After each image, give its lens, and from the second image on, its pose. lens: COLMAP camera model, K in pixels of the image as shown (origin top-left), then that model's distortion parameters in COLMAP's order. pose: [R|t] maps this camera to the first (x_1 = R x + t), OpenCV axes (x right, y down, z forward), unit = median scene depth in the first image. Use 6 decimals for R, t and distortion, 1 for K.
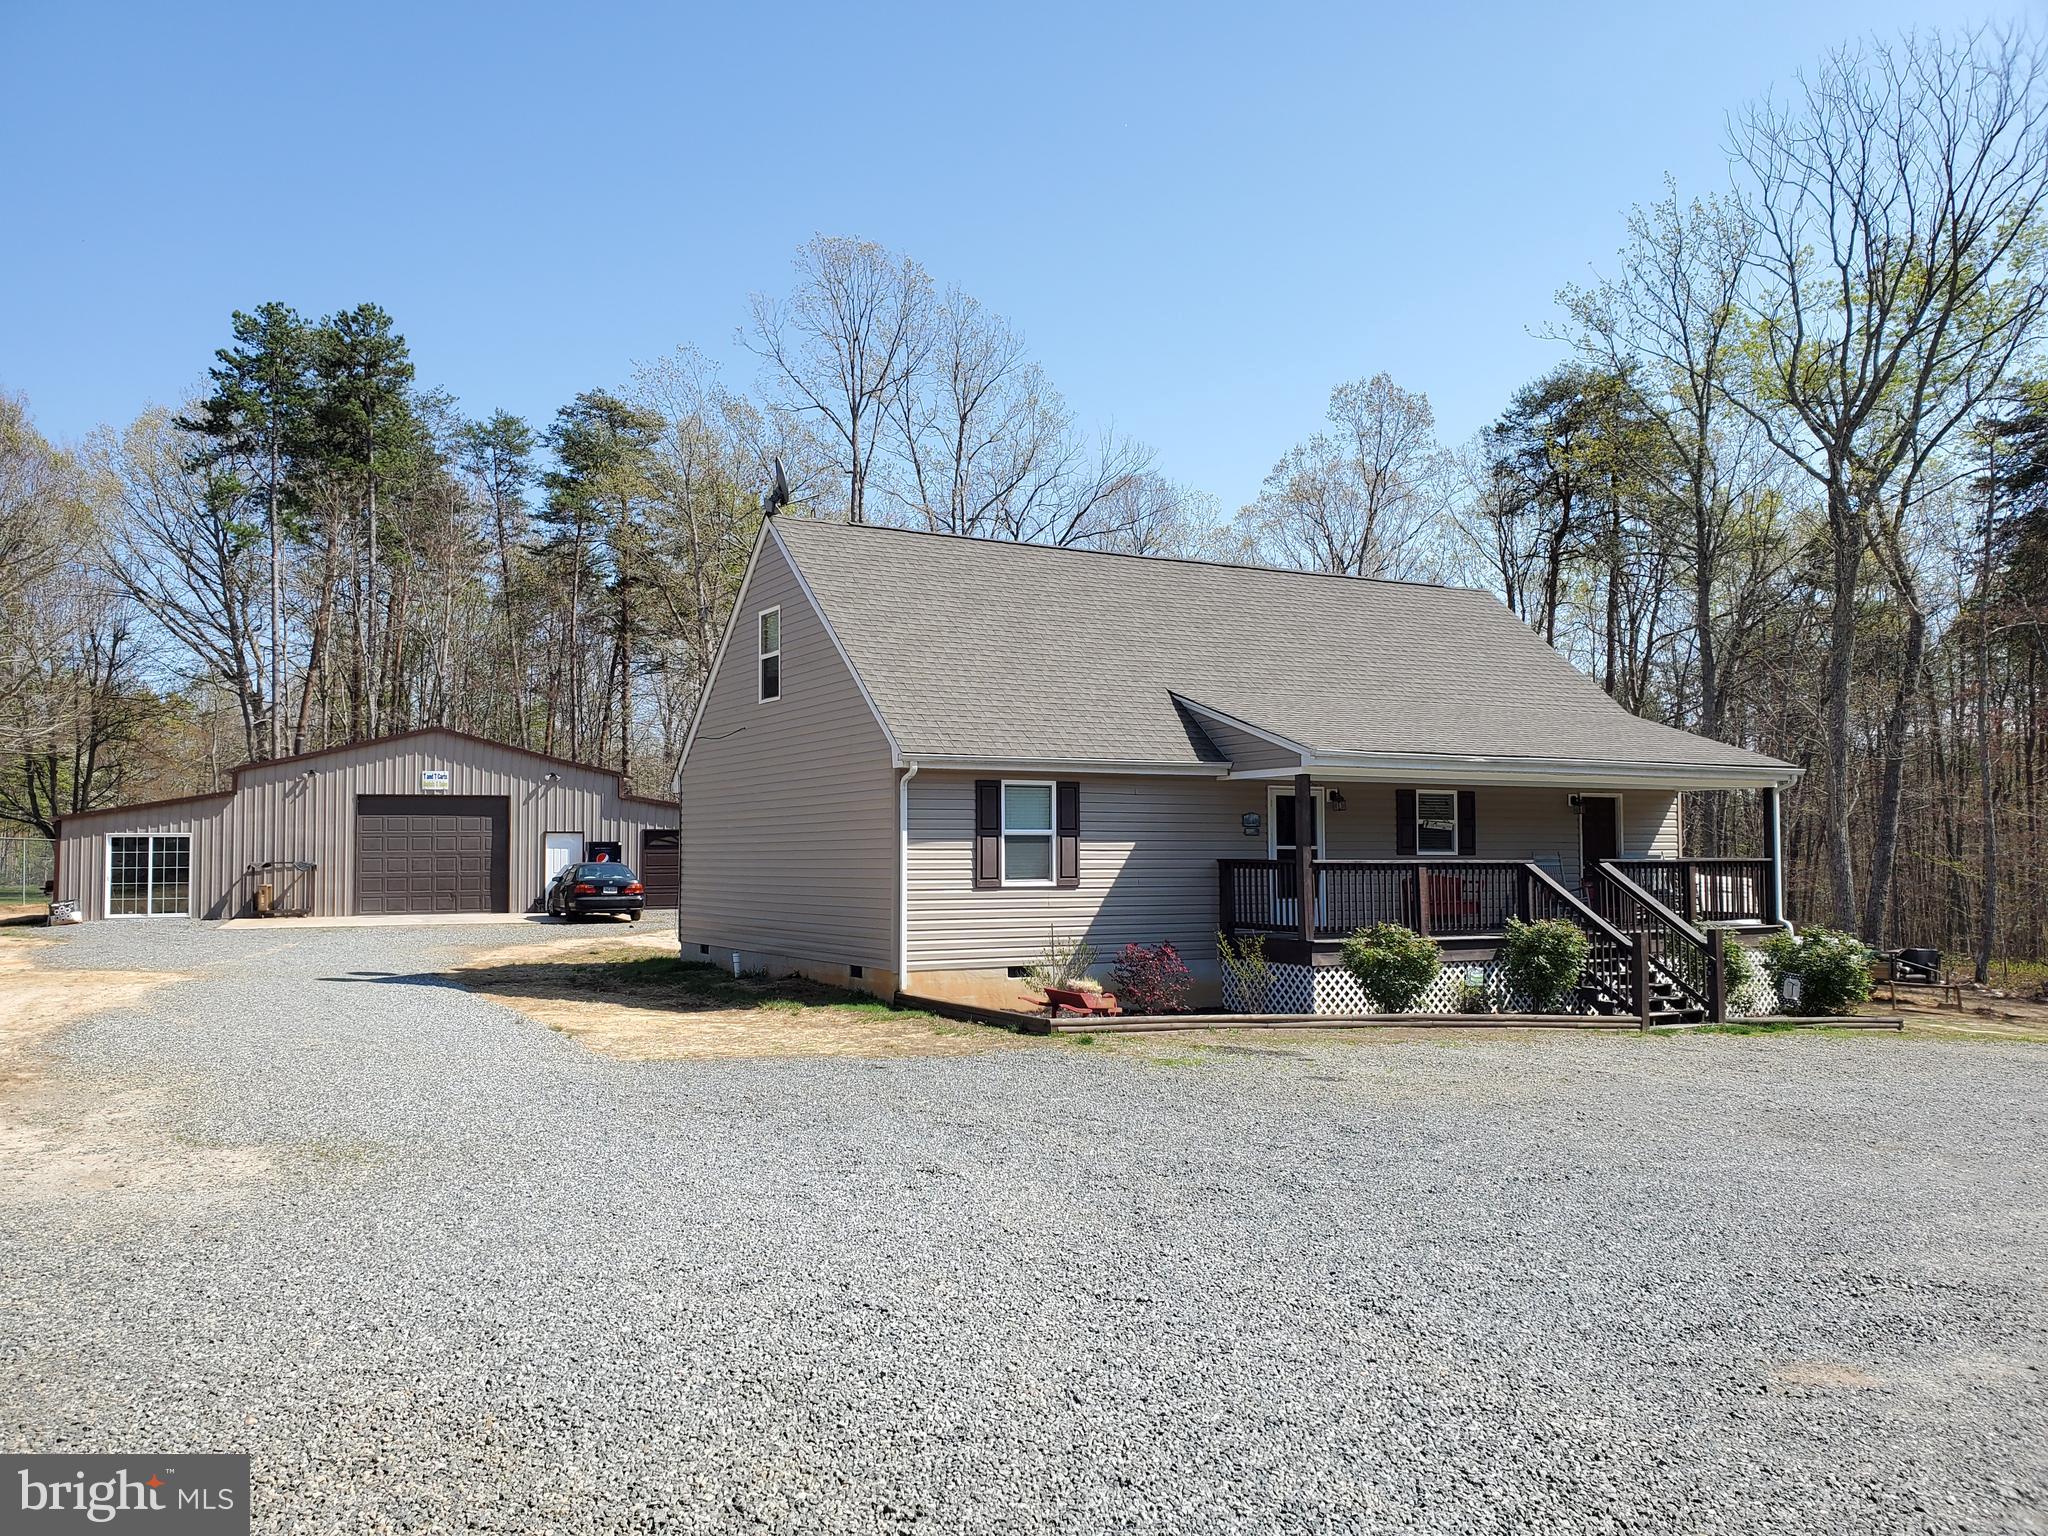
lens RADIAL K [[1530.8, 0, 1024.0], [0, 1530.8, 768.0], [0, 0, 1]] dist [0.081095, -0.129503]
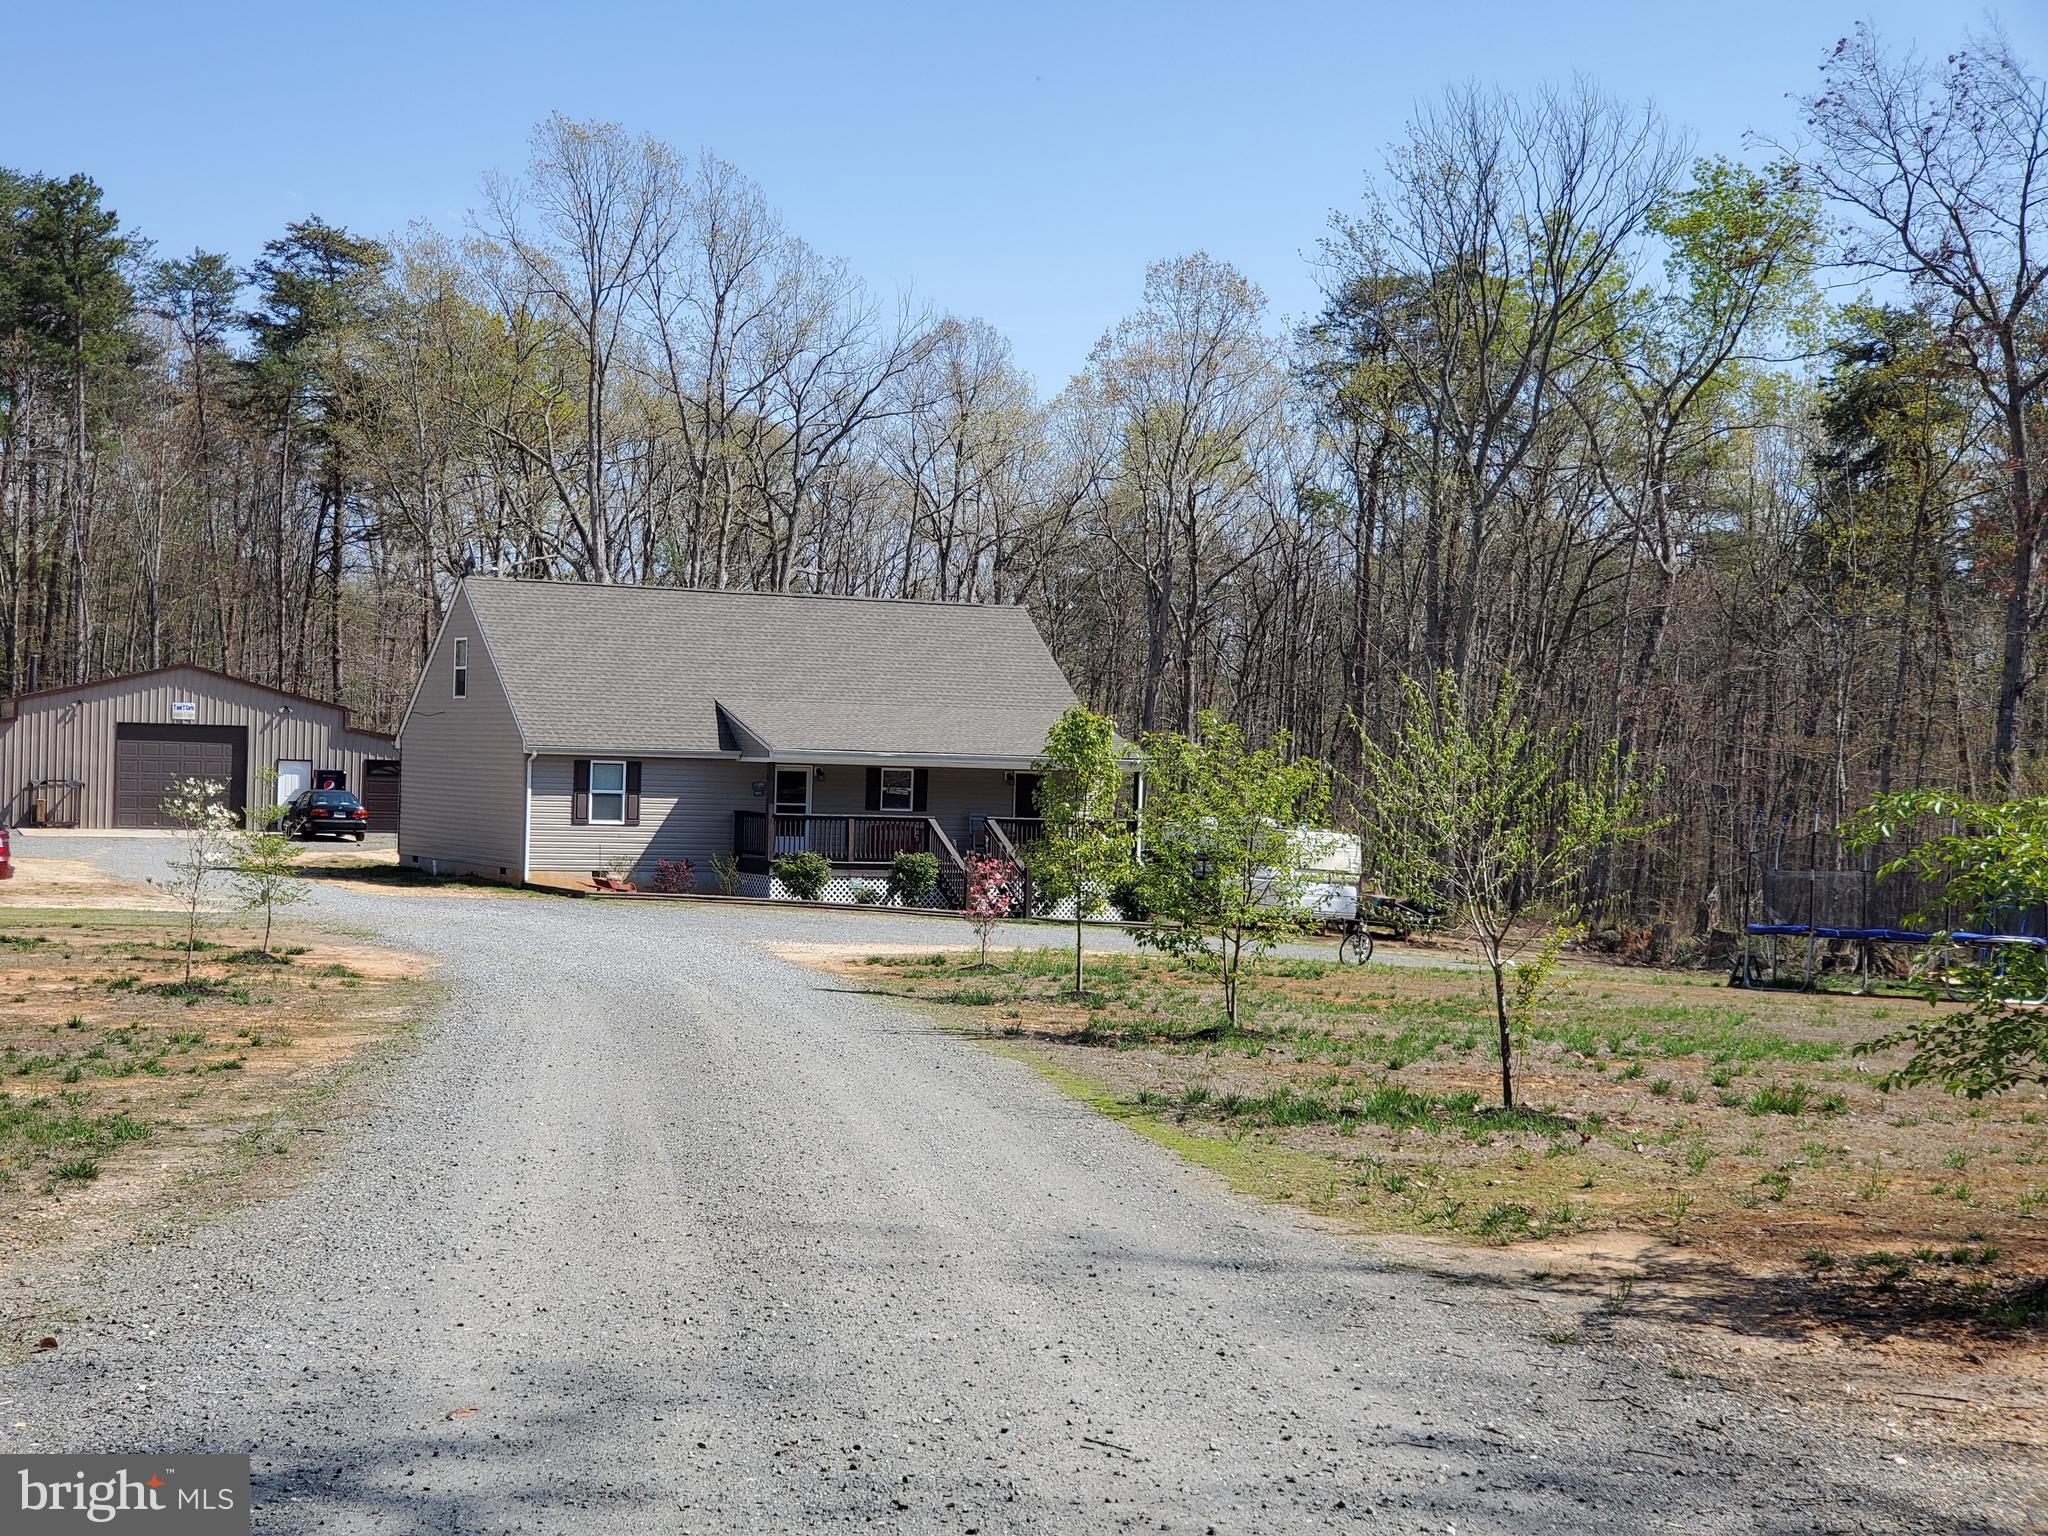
lens RADIAL K [[3054.0, 0, 1024.0], [0, 3054.0, 768.0], [0, 0, 1]] dist [-0.012860, -0.074158]
pose [[0.999392, 0.031261, -0.015469, 0.419703], [-0.030273, 0.997712, 0.060455, -0.164240], [0.017323, -0.059950, 0.998051, -1.914190]]
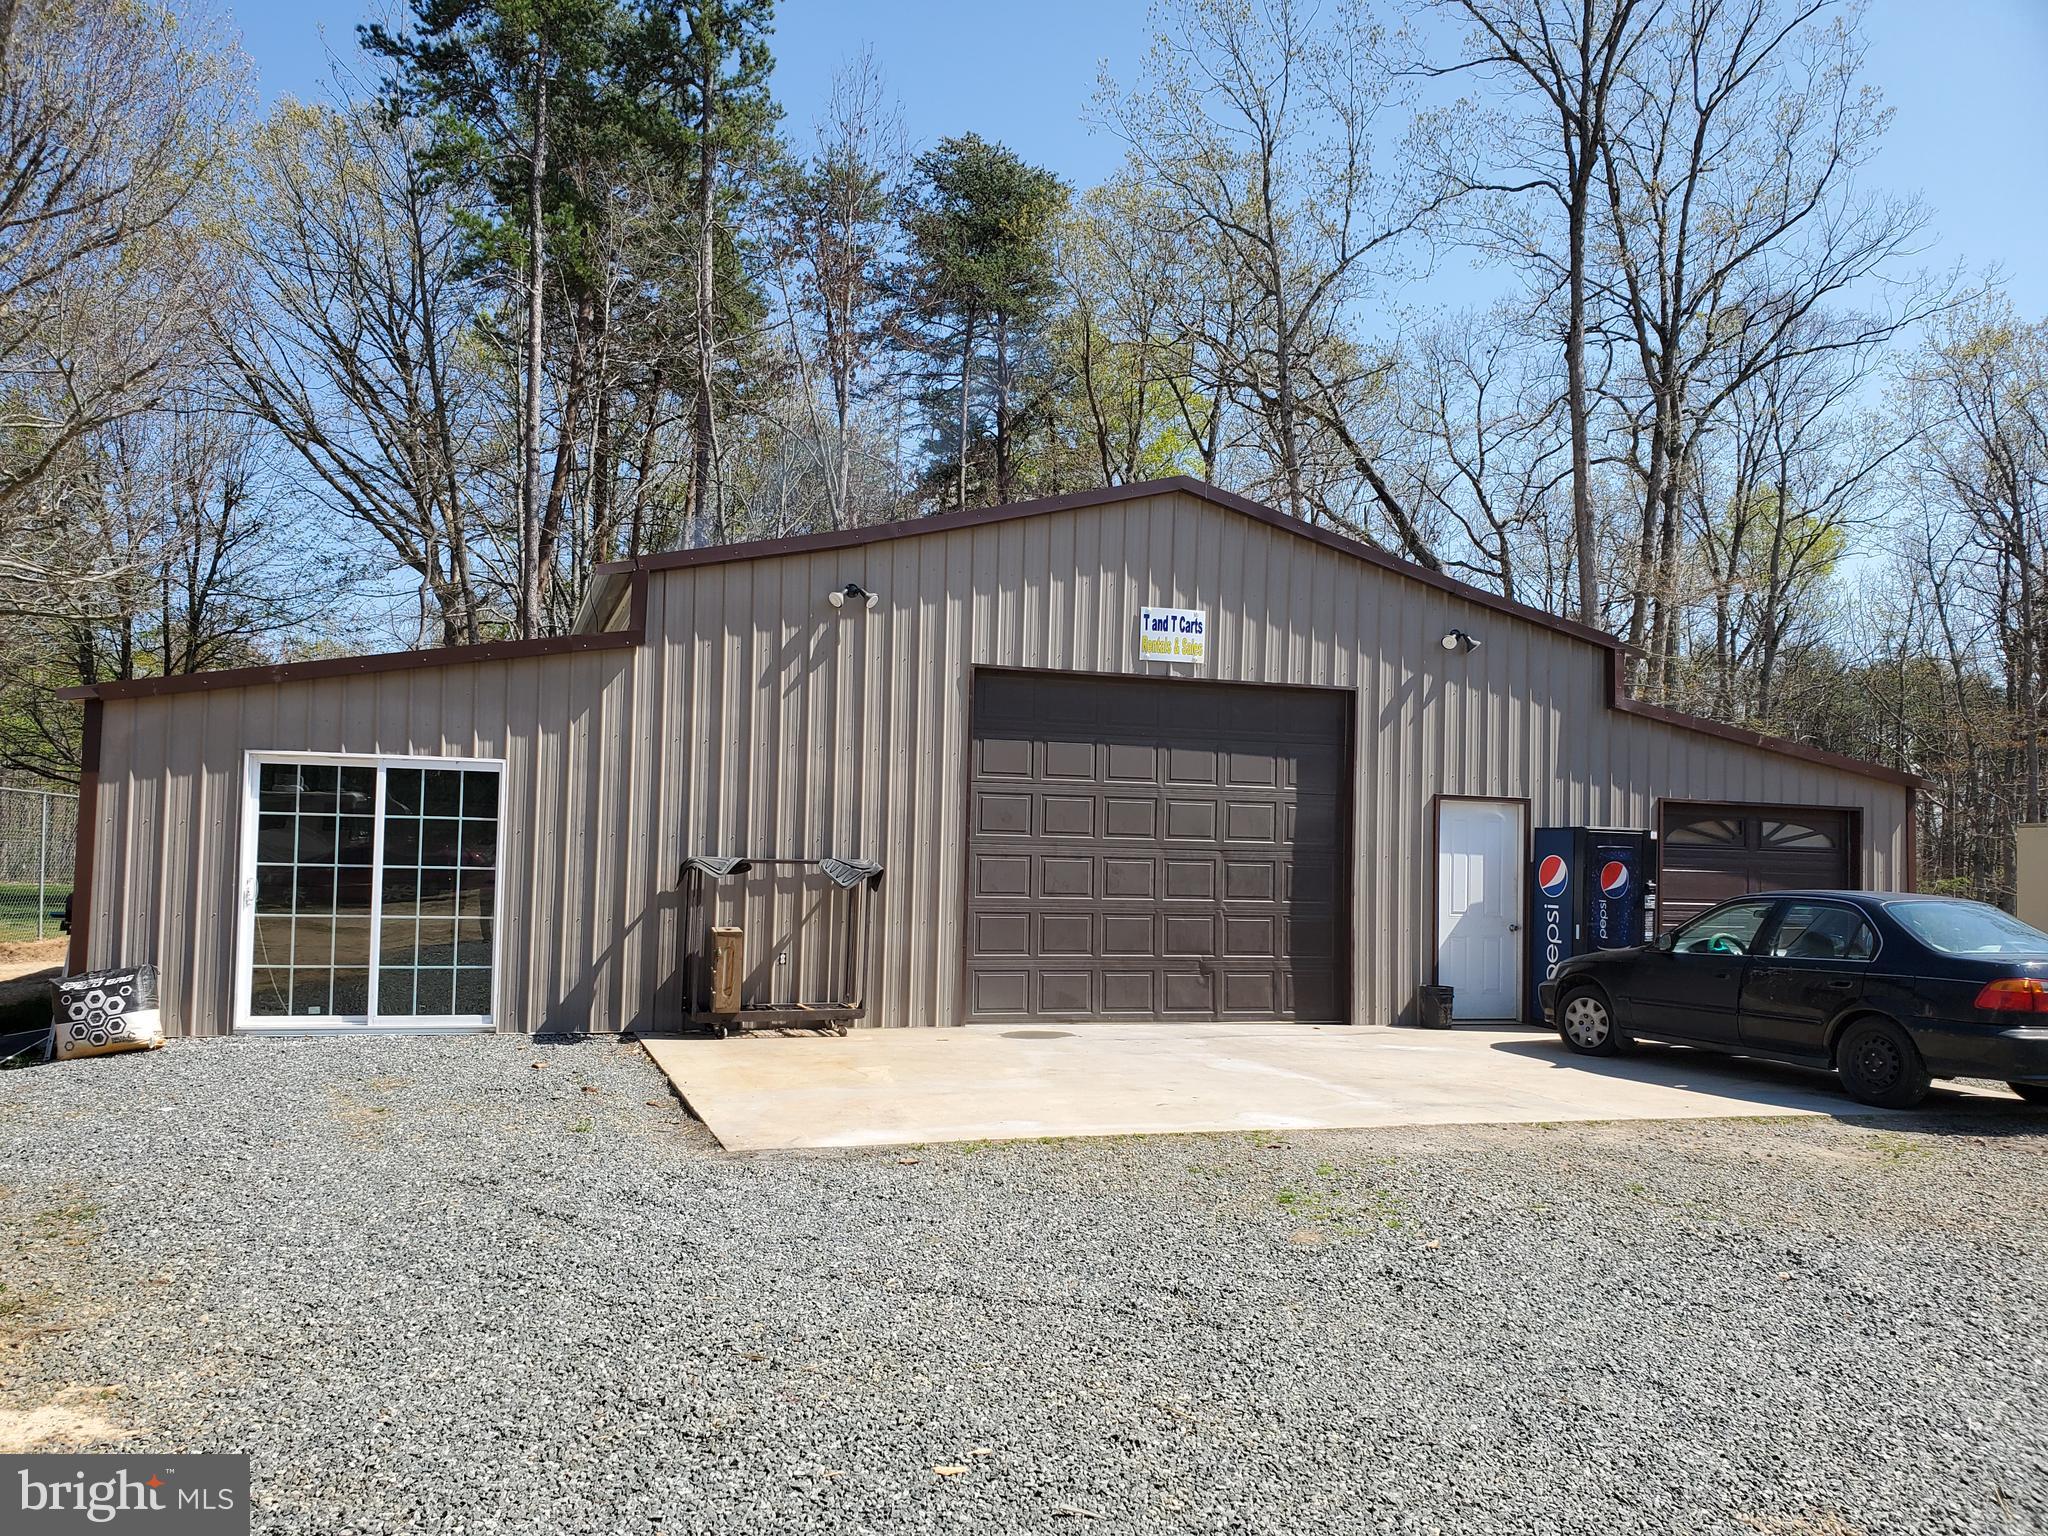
lens RADIAL K [[1530.8, 0, 1024.0], [0, 1530.8, 768.0], [0, 0, 1]] dist [0.081095, -0.129503]
pose [[0.998715, 0.028116, -0.042157, -0.641035], [-0.028363, 0.999584, -0.005262, 0.065026], [0.041991, 0.006451, 0.999097, 1.055016]]
